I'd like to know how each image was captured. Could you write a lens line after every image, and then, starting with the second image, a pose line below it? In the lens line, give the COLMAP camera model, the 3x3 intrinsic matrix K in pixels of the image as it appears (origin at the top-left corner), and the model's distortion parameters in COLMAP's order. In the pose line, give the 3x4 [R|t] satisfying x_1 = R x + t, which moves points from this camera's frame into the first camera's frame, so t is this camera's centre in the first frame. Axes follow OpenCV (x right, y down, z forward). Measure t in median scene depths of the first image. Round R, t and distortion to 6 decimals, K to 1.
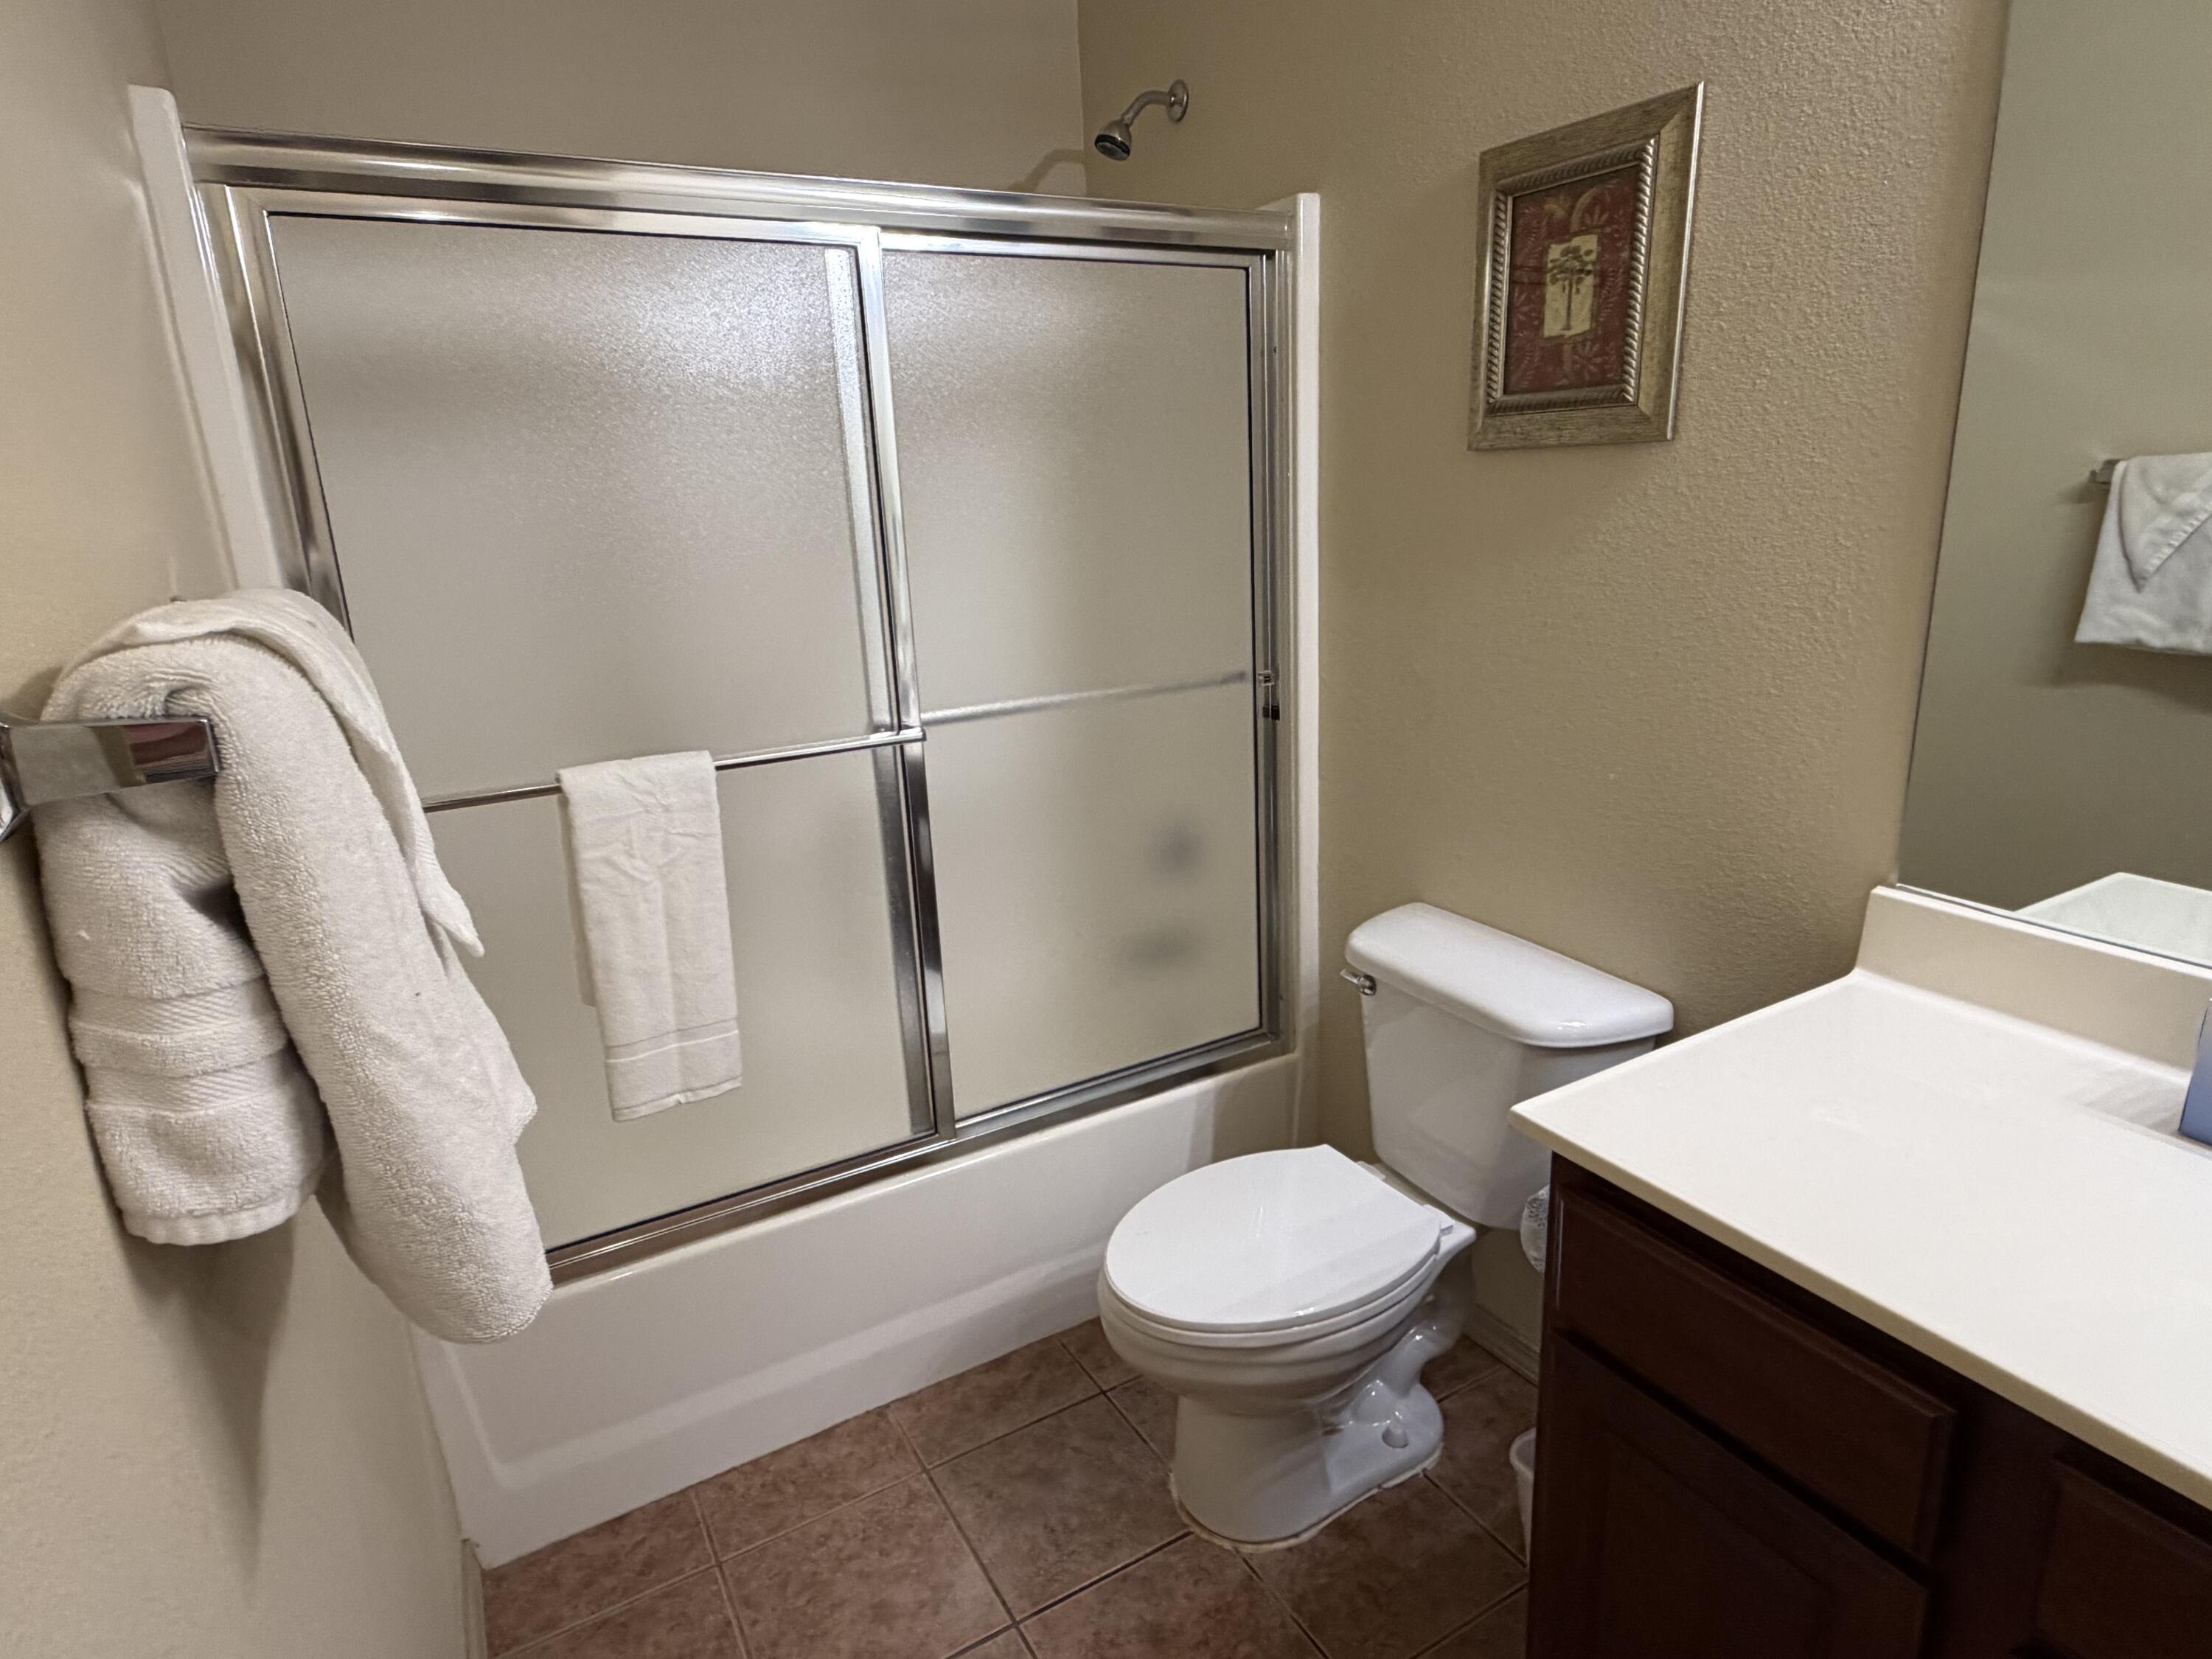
lens RADIAL K [[1240.0, 0, 1099.8], [0, 1240.0, 829.1], [0, 0, 1]] dist [0.001055, 0.000378]
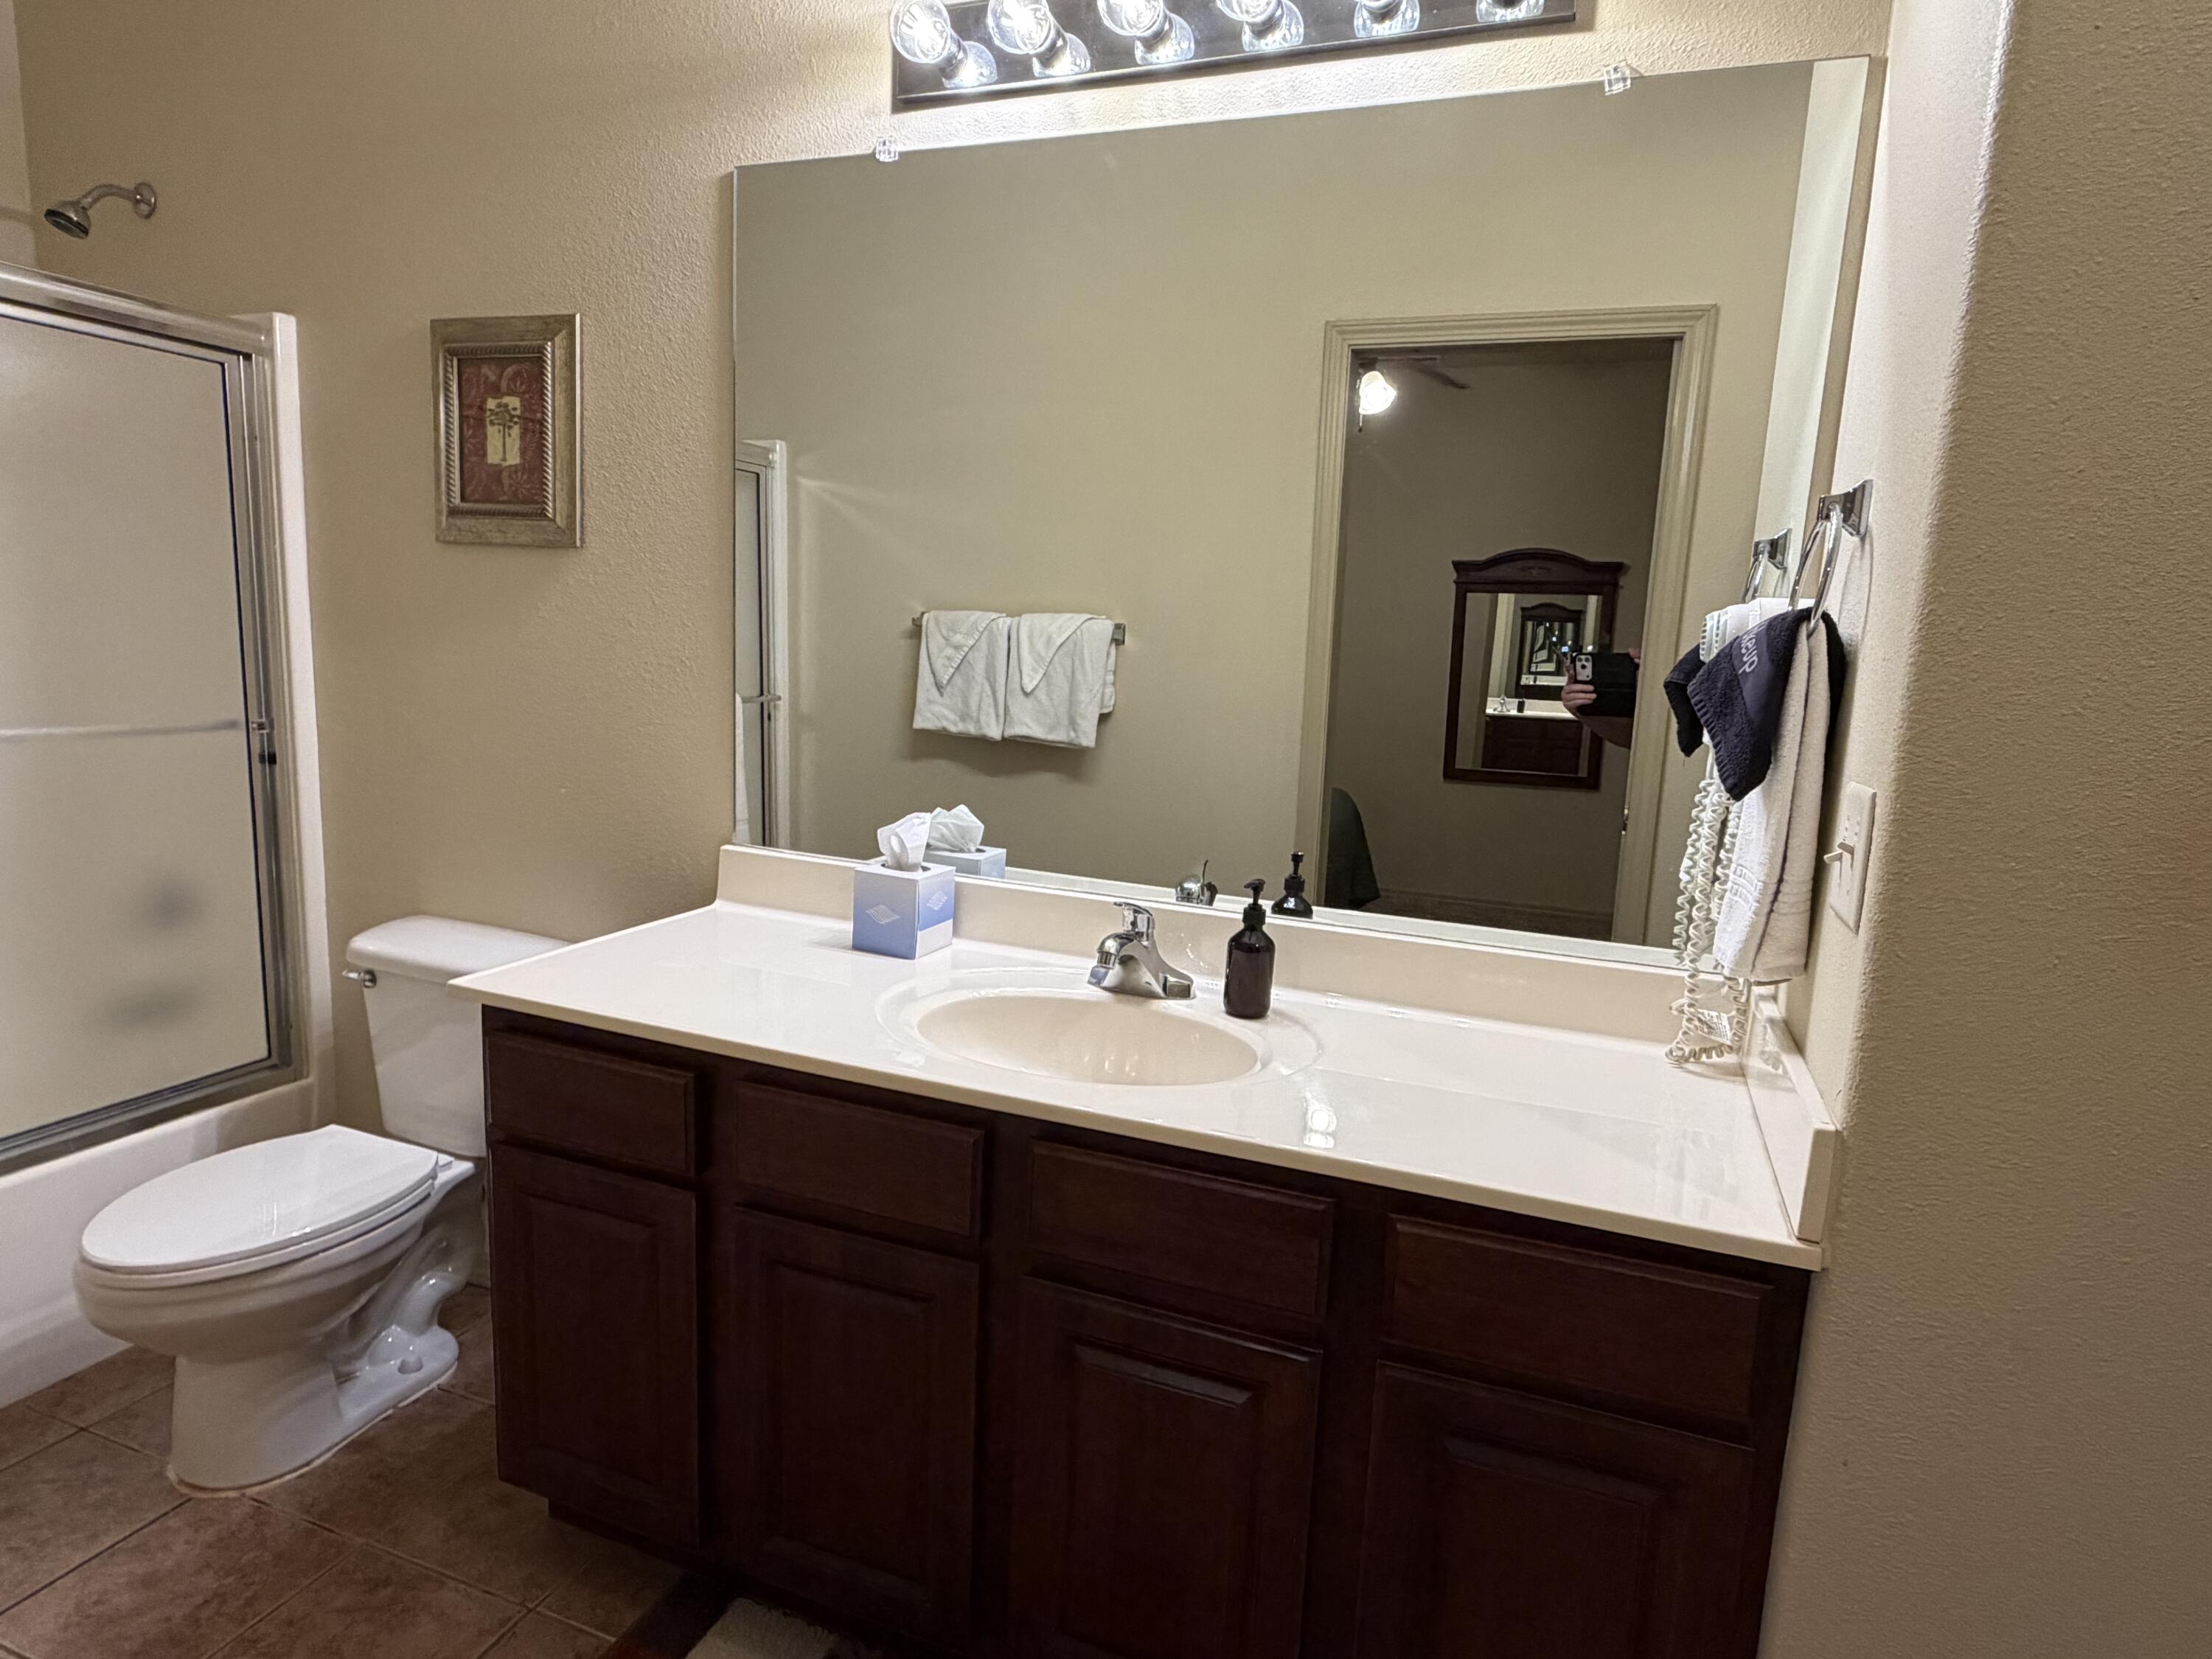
lens RADIAL K [[1240.0, 0, 1103.7], [0, 1240.0, 836.2], [0, 0, 1]] dist [0.001055, 0.000378]
pose [[0.768866, -0.018057, 0.639155, 0.004409], [0.087793, 0.993115, -0.077553, 0.146777], [-0.633354, 0.115741, 0.765158, -0.354950]]
